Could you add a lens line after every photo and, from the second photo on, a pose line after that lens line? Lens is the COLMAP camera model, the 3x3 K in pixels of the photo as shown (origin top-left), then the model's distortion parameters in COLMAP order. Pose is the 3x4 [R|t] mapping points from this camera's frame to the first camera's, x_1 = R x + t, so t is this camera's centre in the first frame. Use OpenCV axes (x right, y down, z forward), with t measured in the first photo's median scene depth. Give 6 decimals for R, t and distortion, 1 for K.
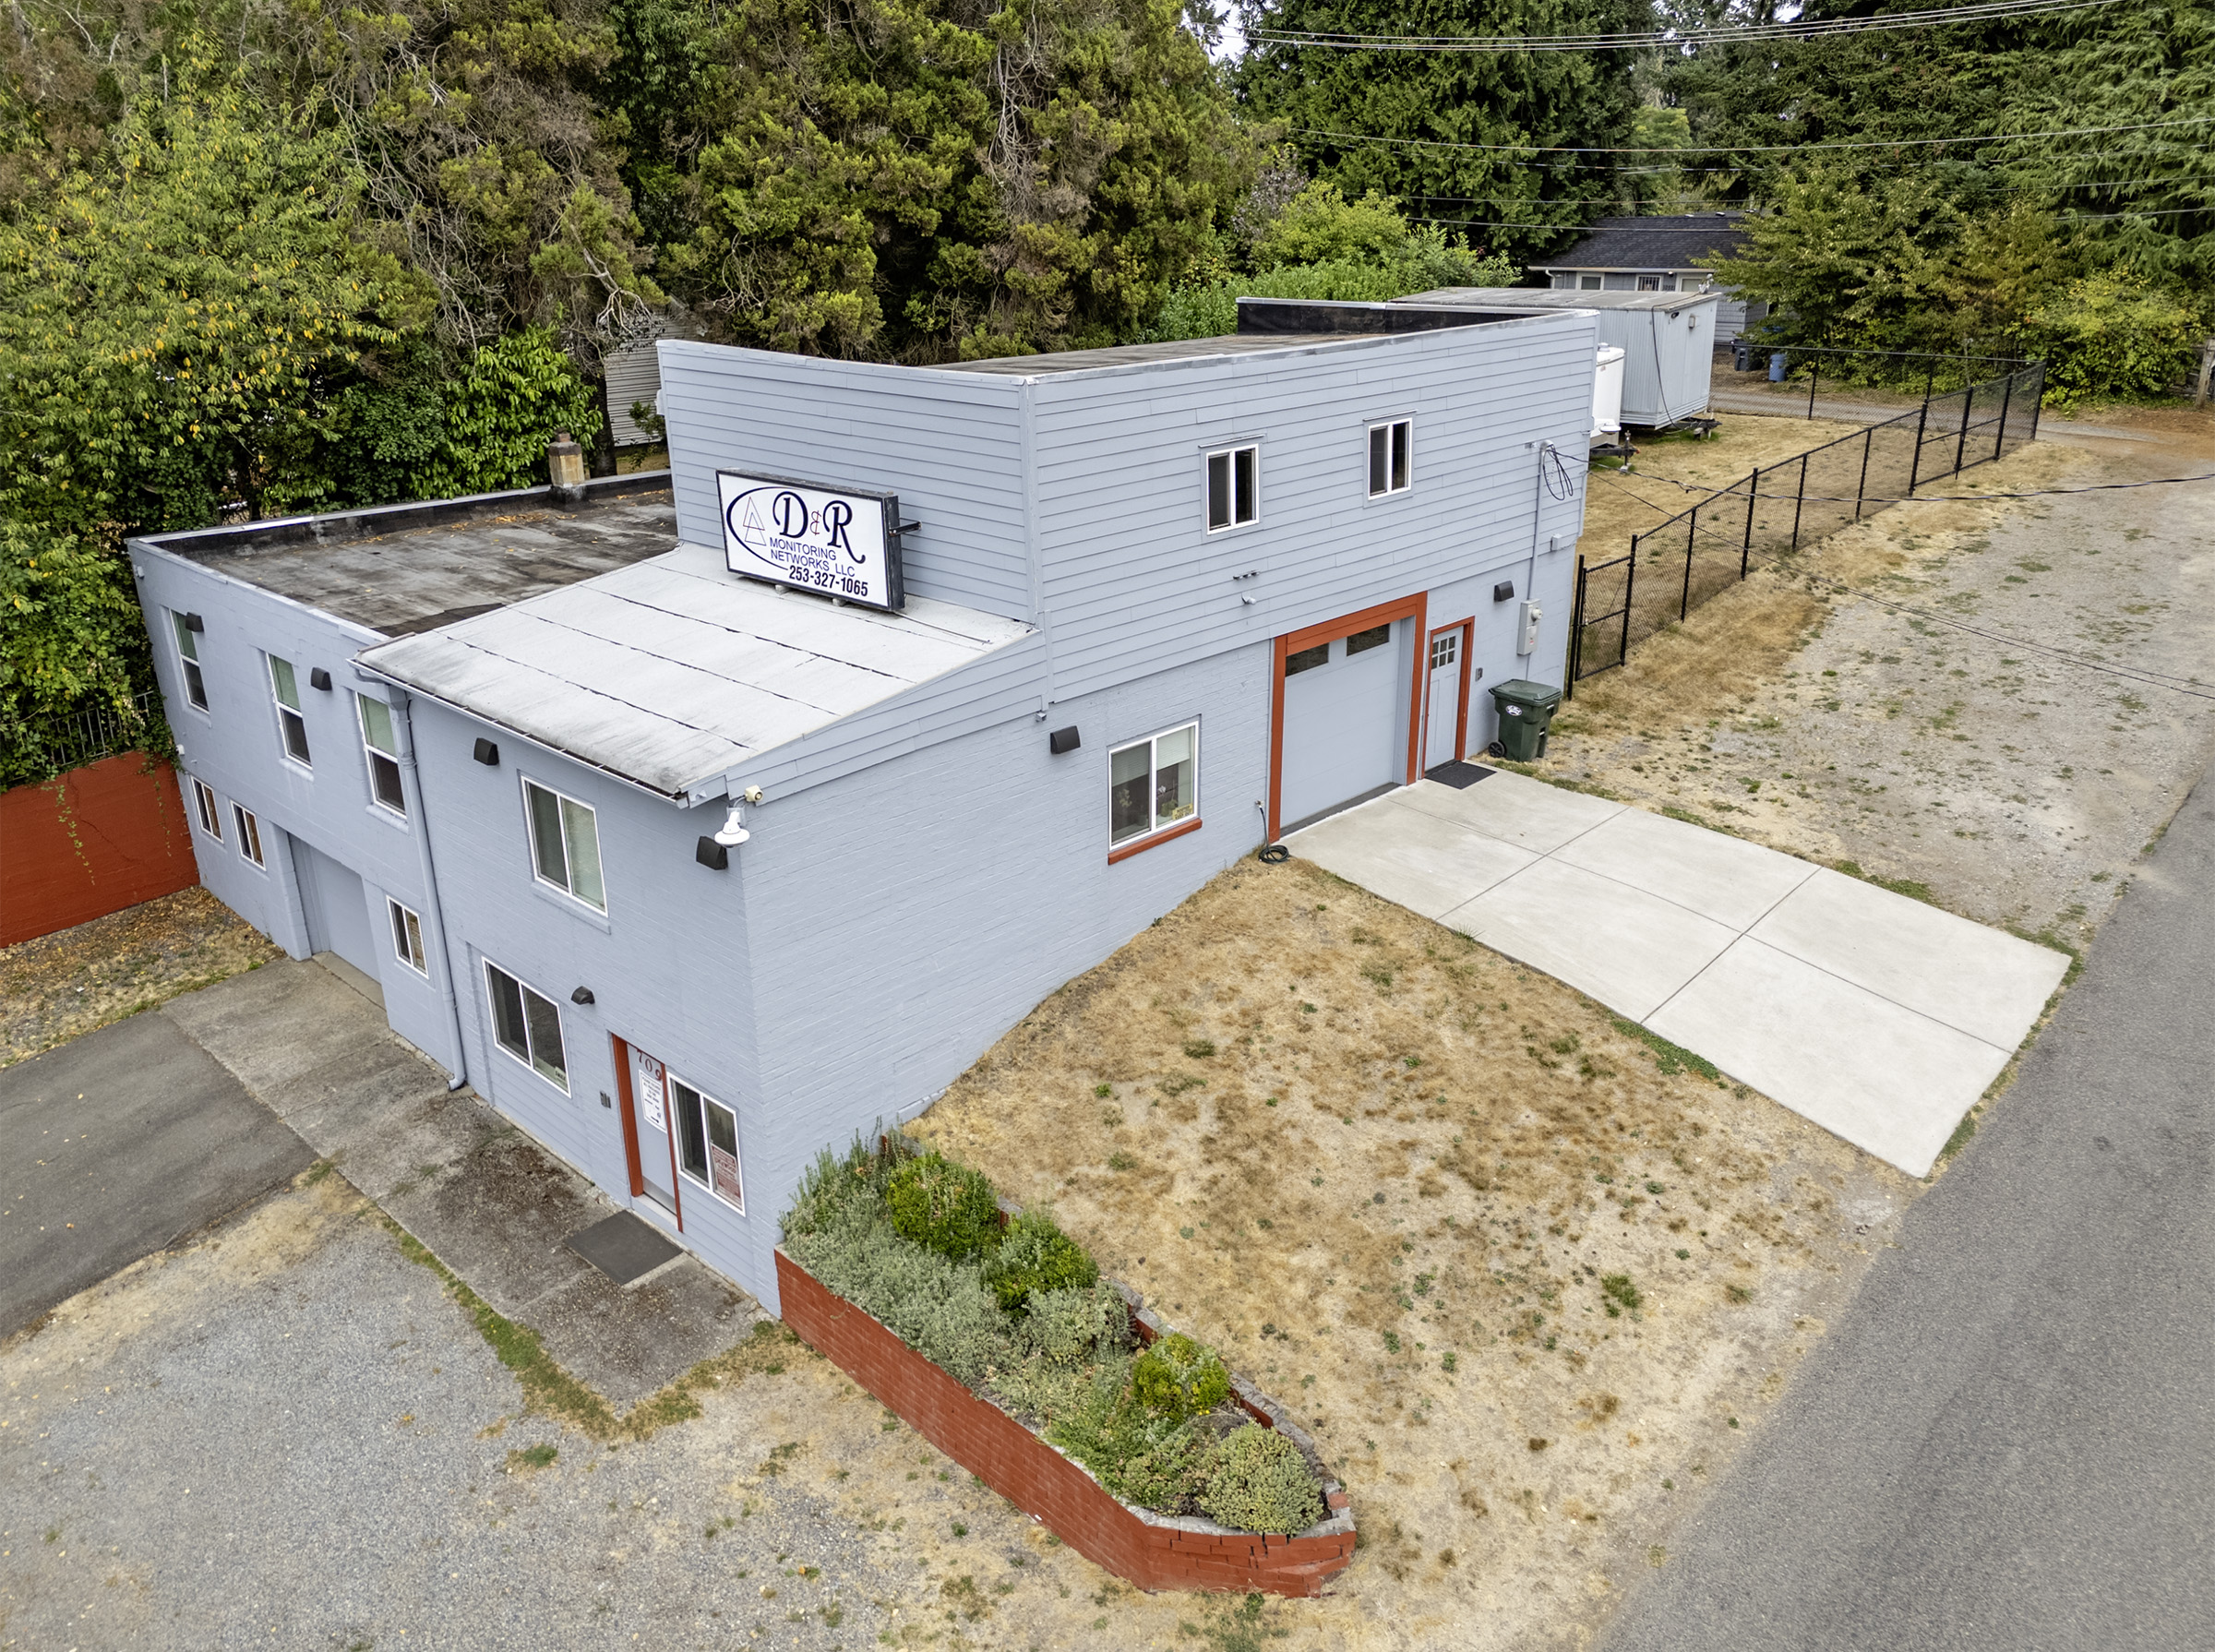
lens RADIAL K [[1653.1, 0, 1109.6], [0, 1653.1, 776.8], [0, 0, 1]] dist [0.068712, -0.052752]
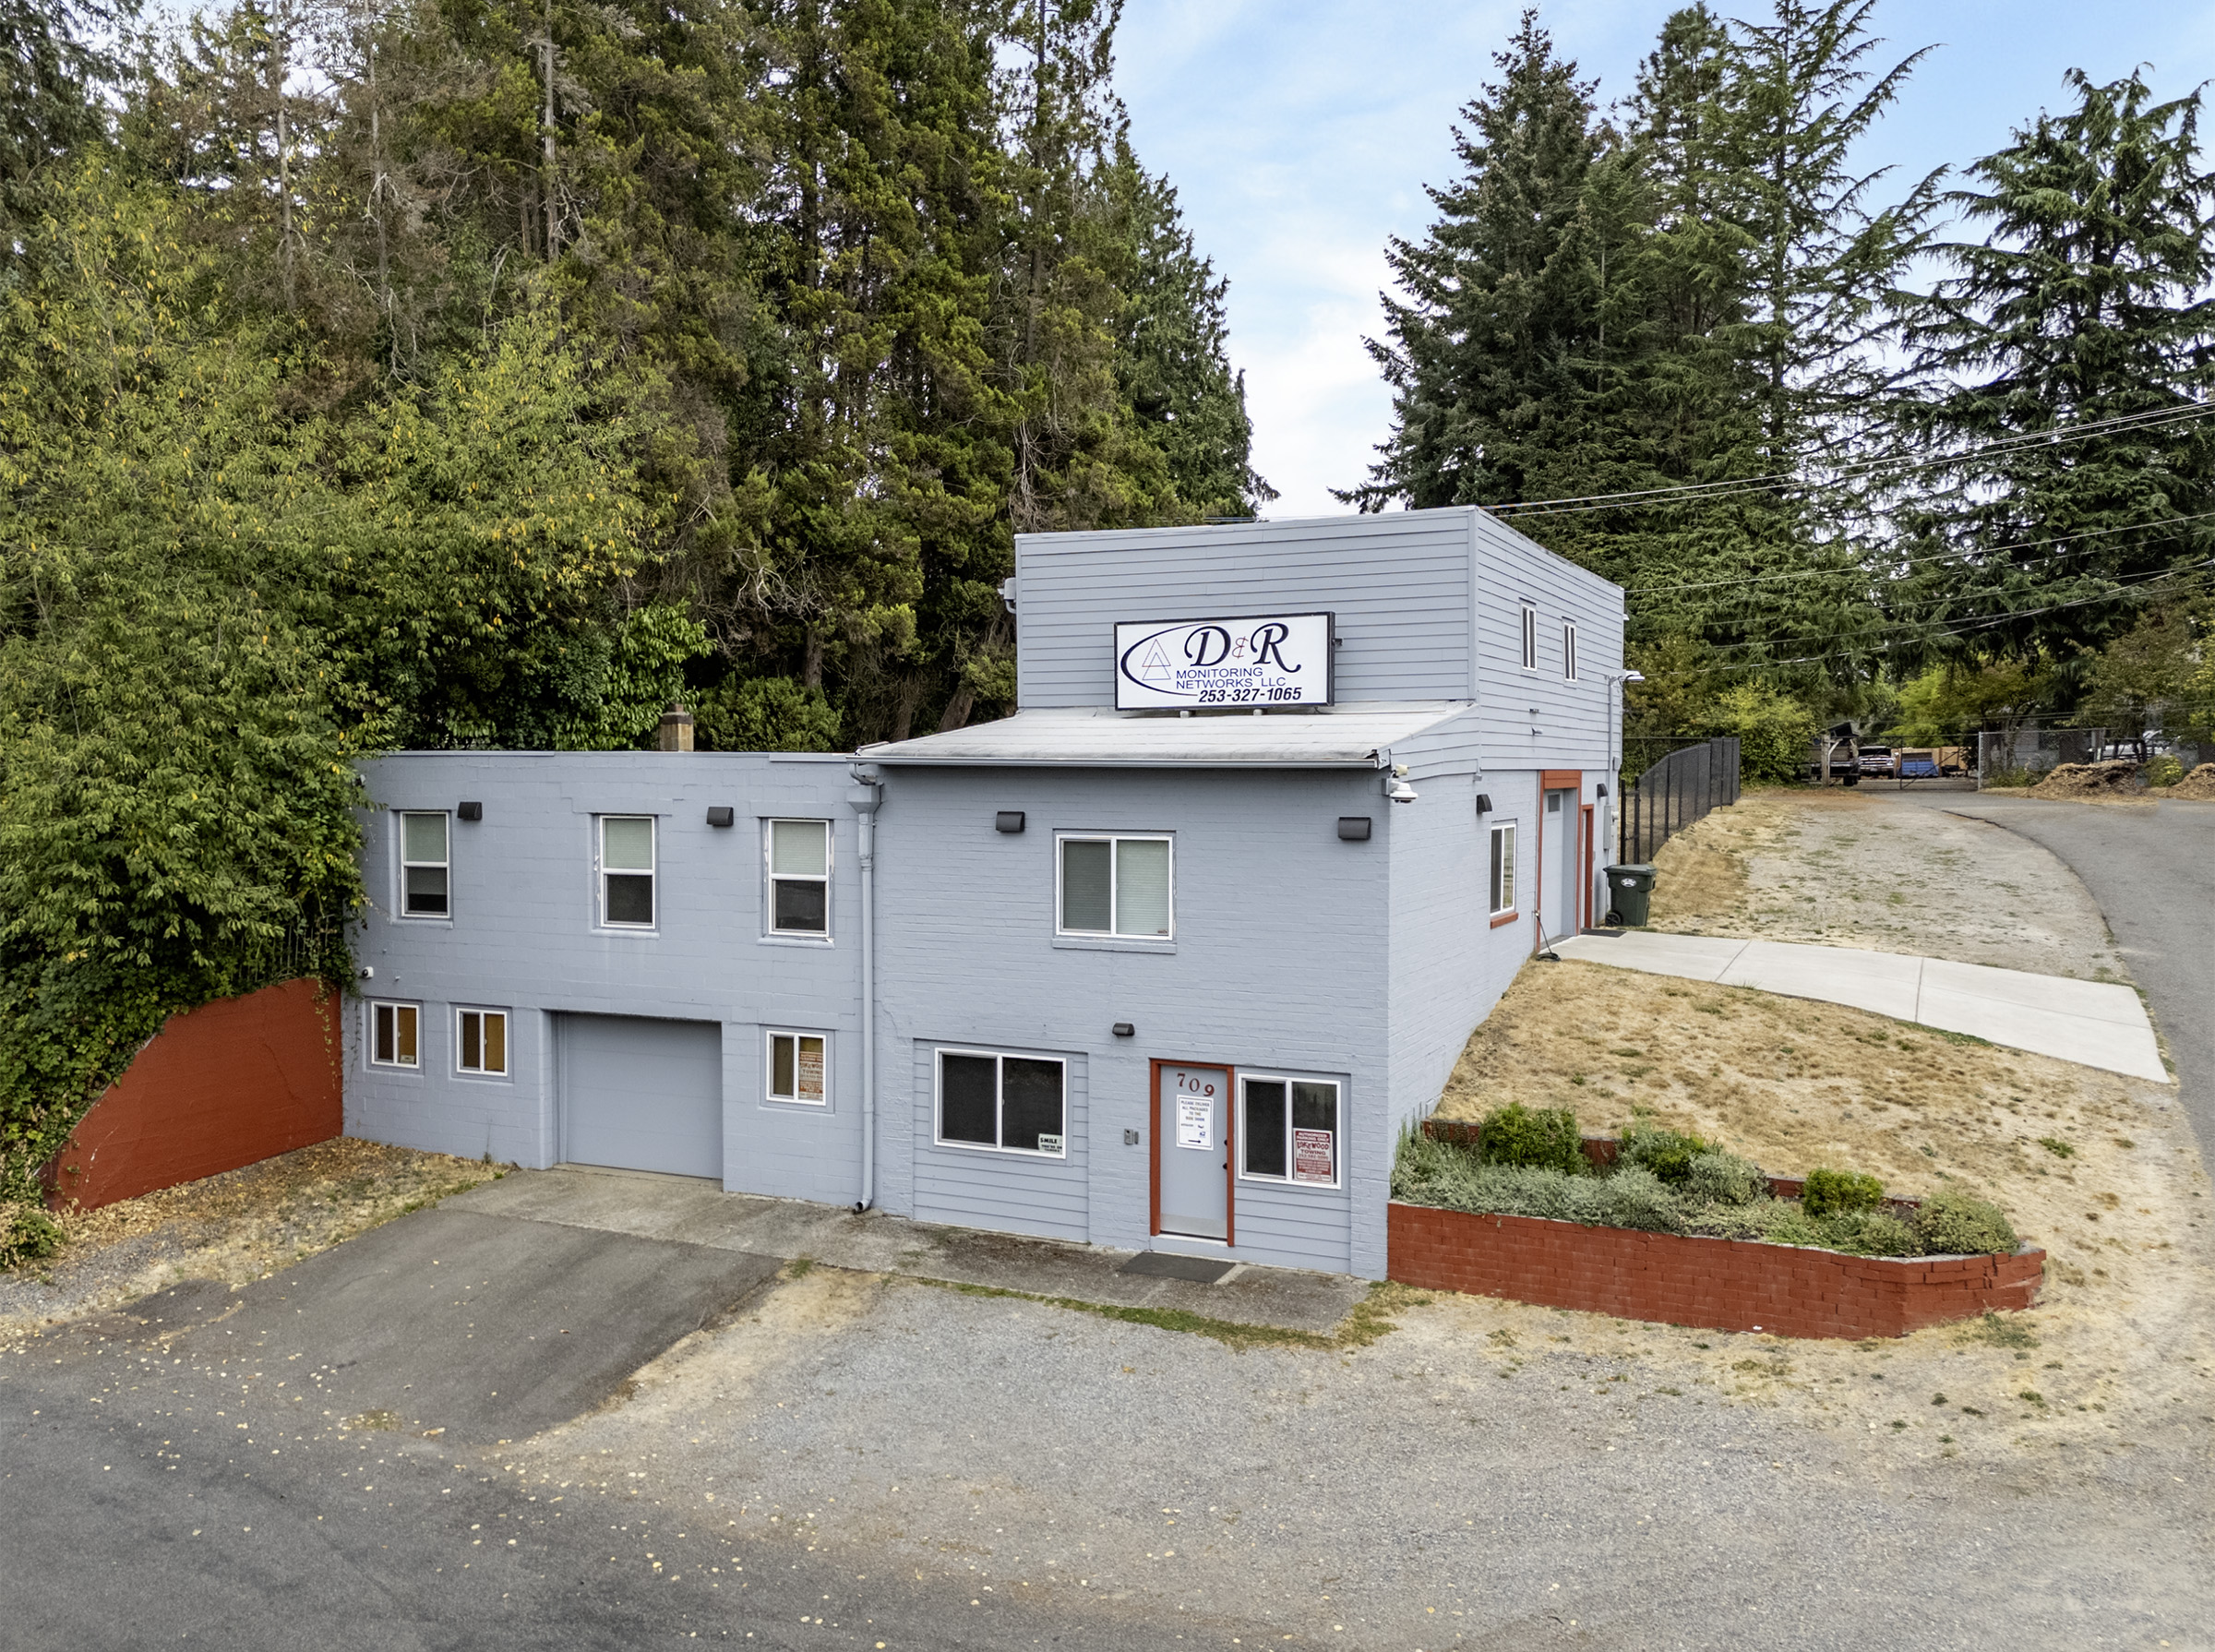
lens RADIAL K [[1764.3, 0, 1117.6], [0, 1764.3, 833.5], [0, 0, 1]] dist [0.079698, -0.082315]
pose [[0.943886, 0.001296, 0.330268, -0.681846], [0.098103, 0.953758, -0.284115, 0.327406], [-0.315364, 0.300573, 0.900112, -0.072376]]
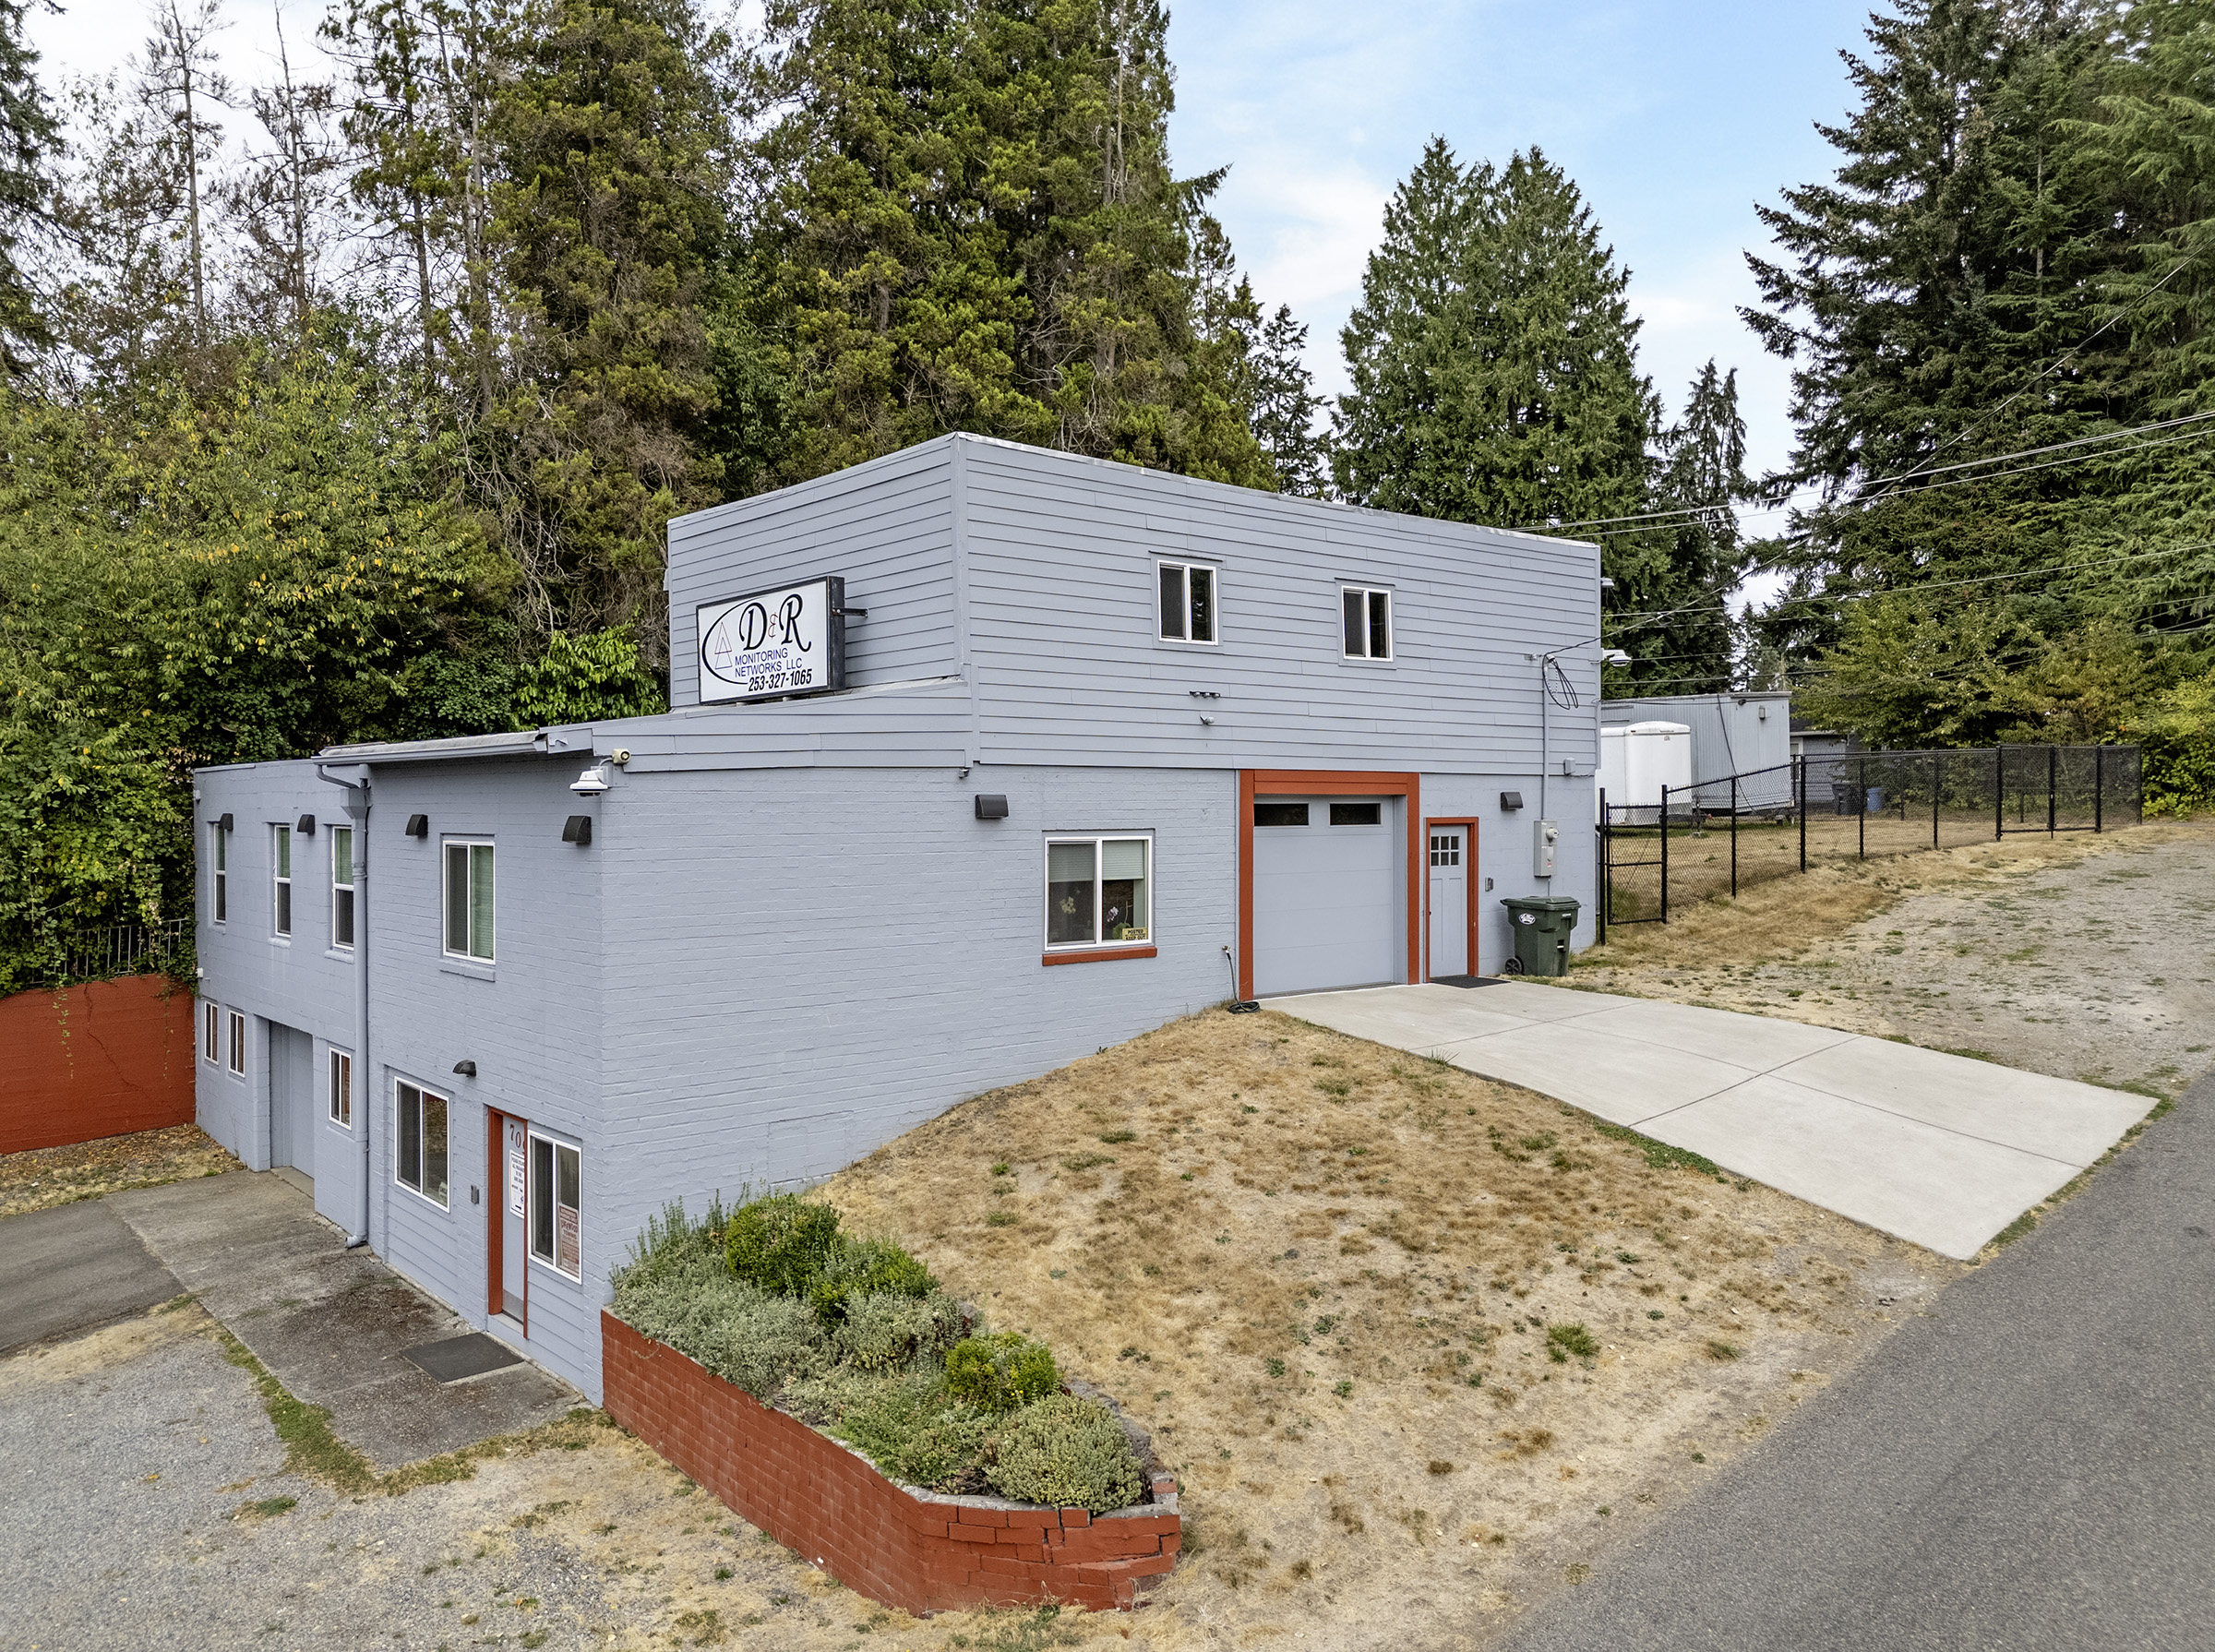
lens RADIAL K [[1624.1, 0, 1112.2], [0, 1624.1, 821.8], [0, 0, 1]] dist [0.071251, -0.060437]
pose [[0.994565, 0.009363, -0.103700, 0.134805], [-0.042822, 0.944603, -0.325410, 0.277401], [0.094908, 0.328082, 0.939870, 0.121375]]
